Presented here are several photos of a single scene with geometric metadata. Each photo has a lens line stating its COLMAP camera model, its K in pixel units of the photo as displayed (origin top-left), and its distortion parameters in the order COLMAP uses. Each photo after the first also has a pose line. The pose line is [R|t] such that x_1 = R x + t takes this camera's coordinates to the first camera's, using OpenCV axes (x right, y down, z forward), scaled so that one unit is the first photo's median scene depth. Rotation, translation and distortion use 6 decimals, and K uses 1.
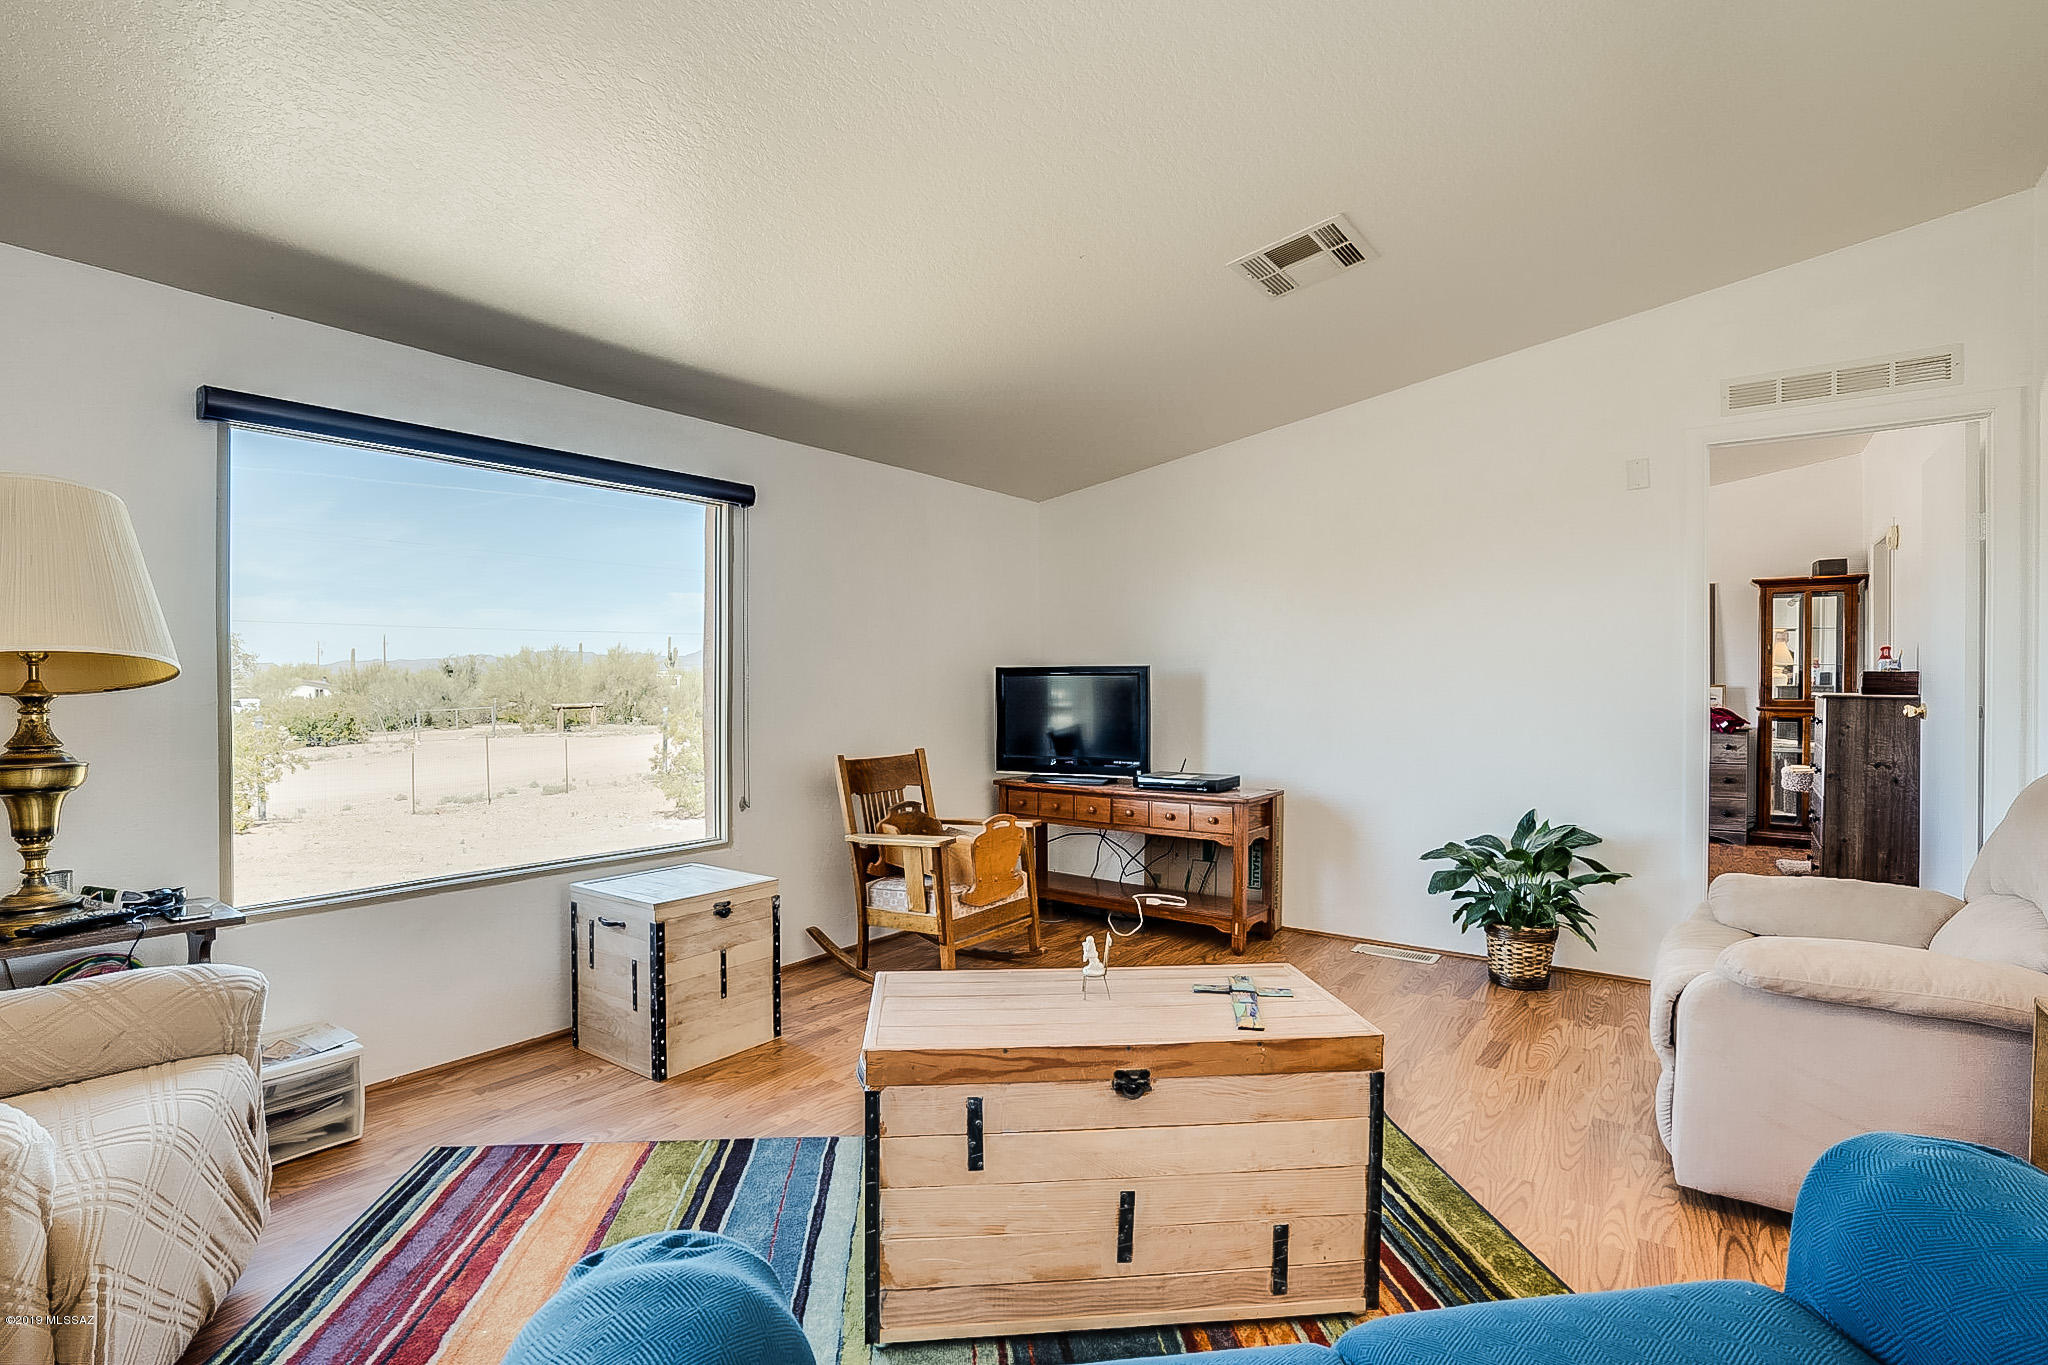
lens RADIAL K [[957.5, 0, 1035.5], [0, 957.5, 689.0], [0, 0, 1]] dist [-0.038831, 0.004012]
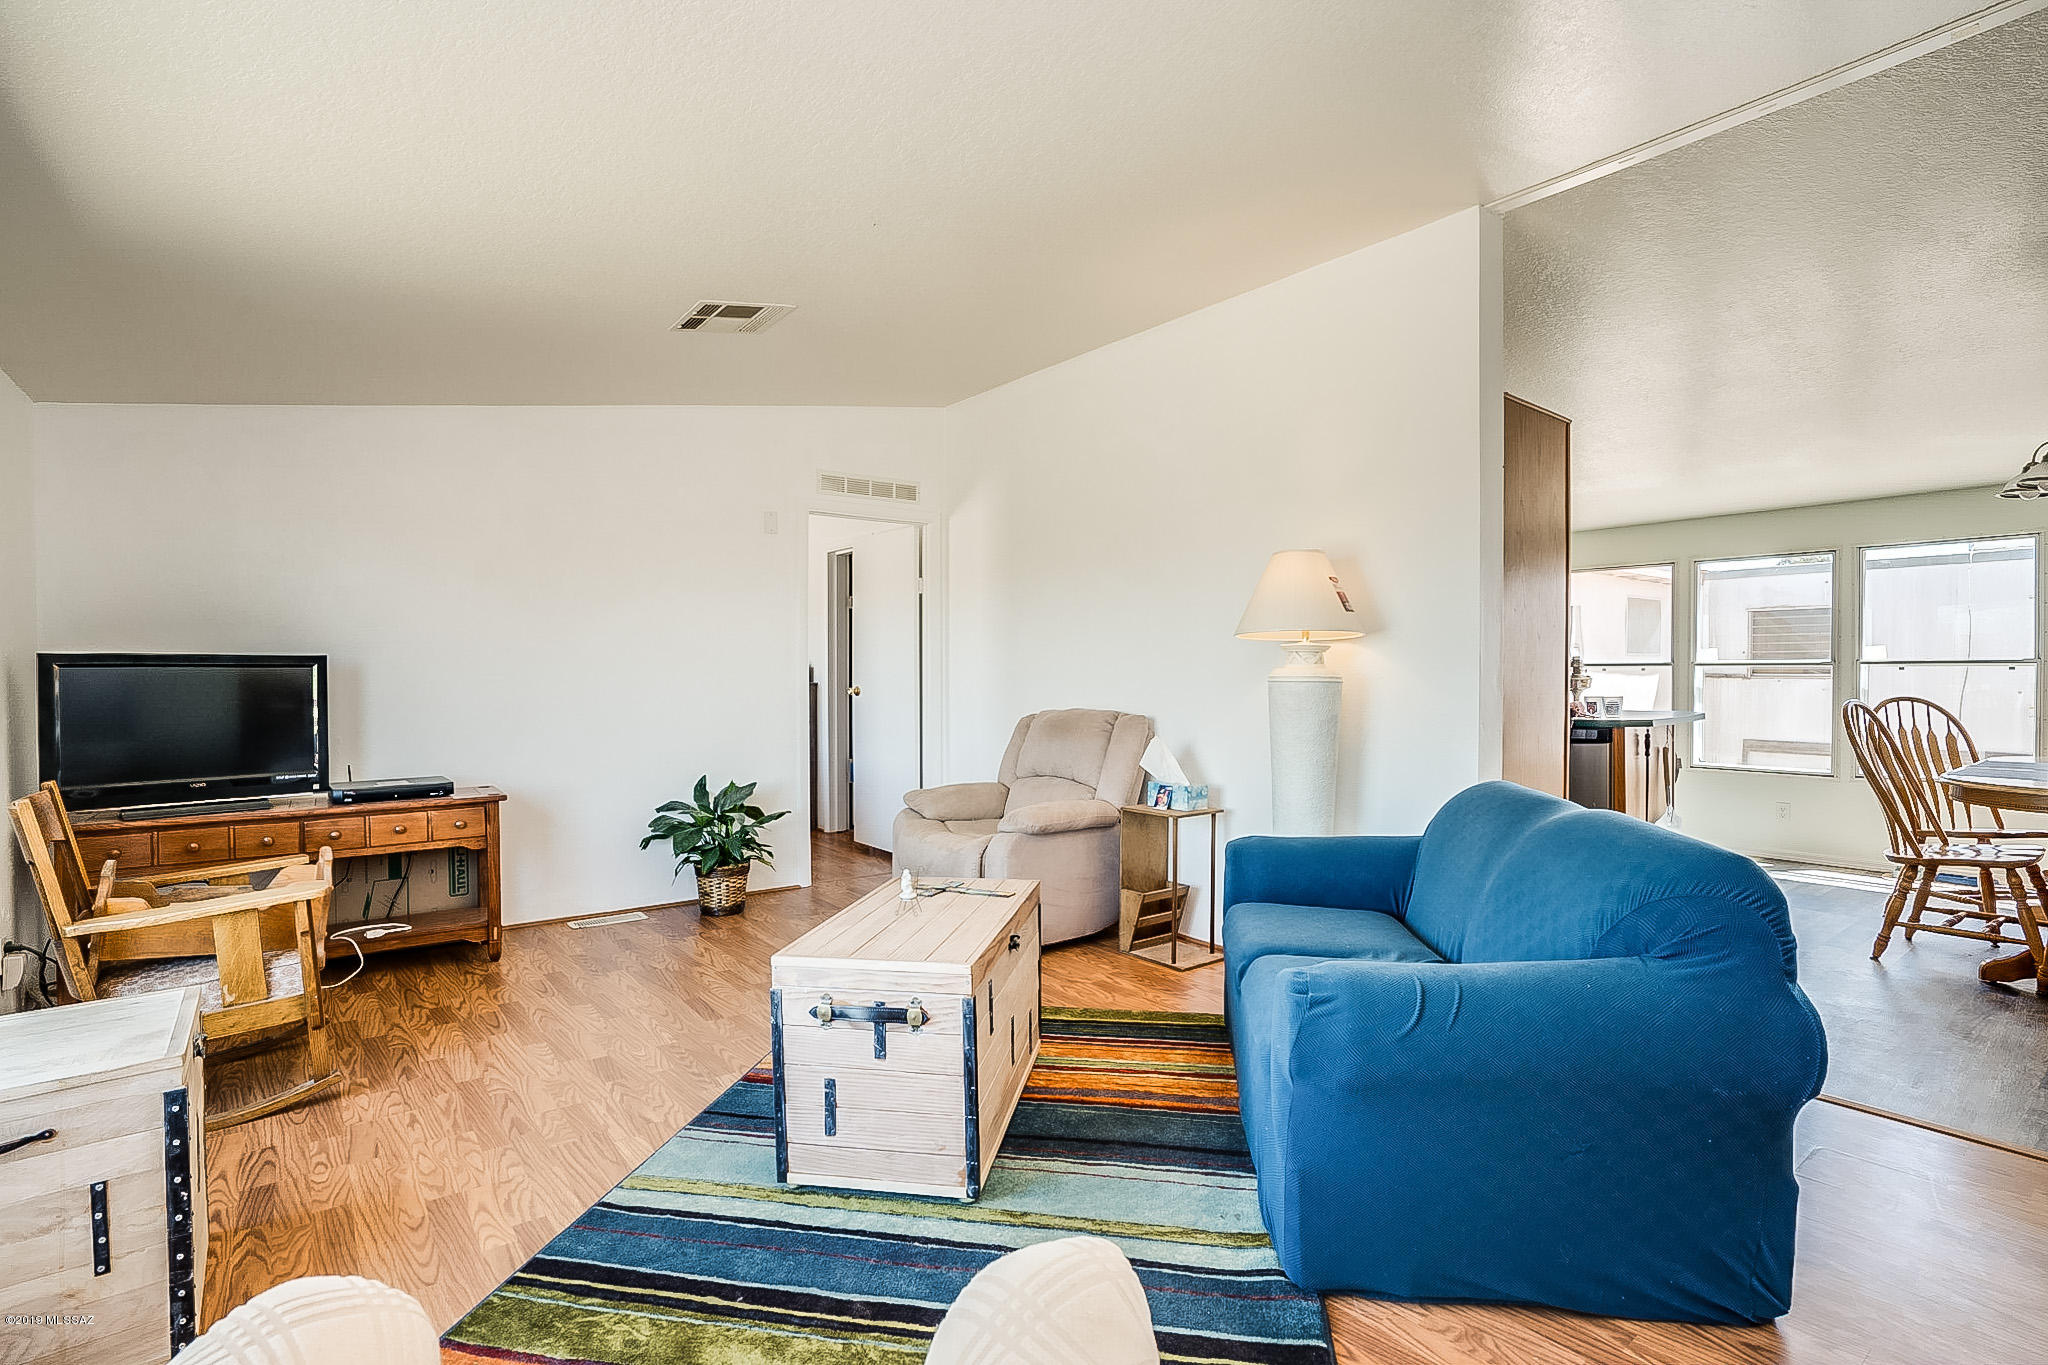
lens RADIAL K [[957.5, 0, 1031.9], [0, 957.5, 678.1], [0, 0, 1]] dist [-0.038831, 0.004012]
pose [[0.285097, -0.010322, 0.958443, -0.590028], [0.002209, 0.999946, 0.010112, -0.013949], [-0.958496, -0.000766, 0.285104, 0.237142]]
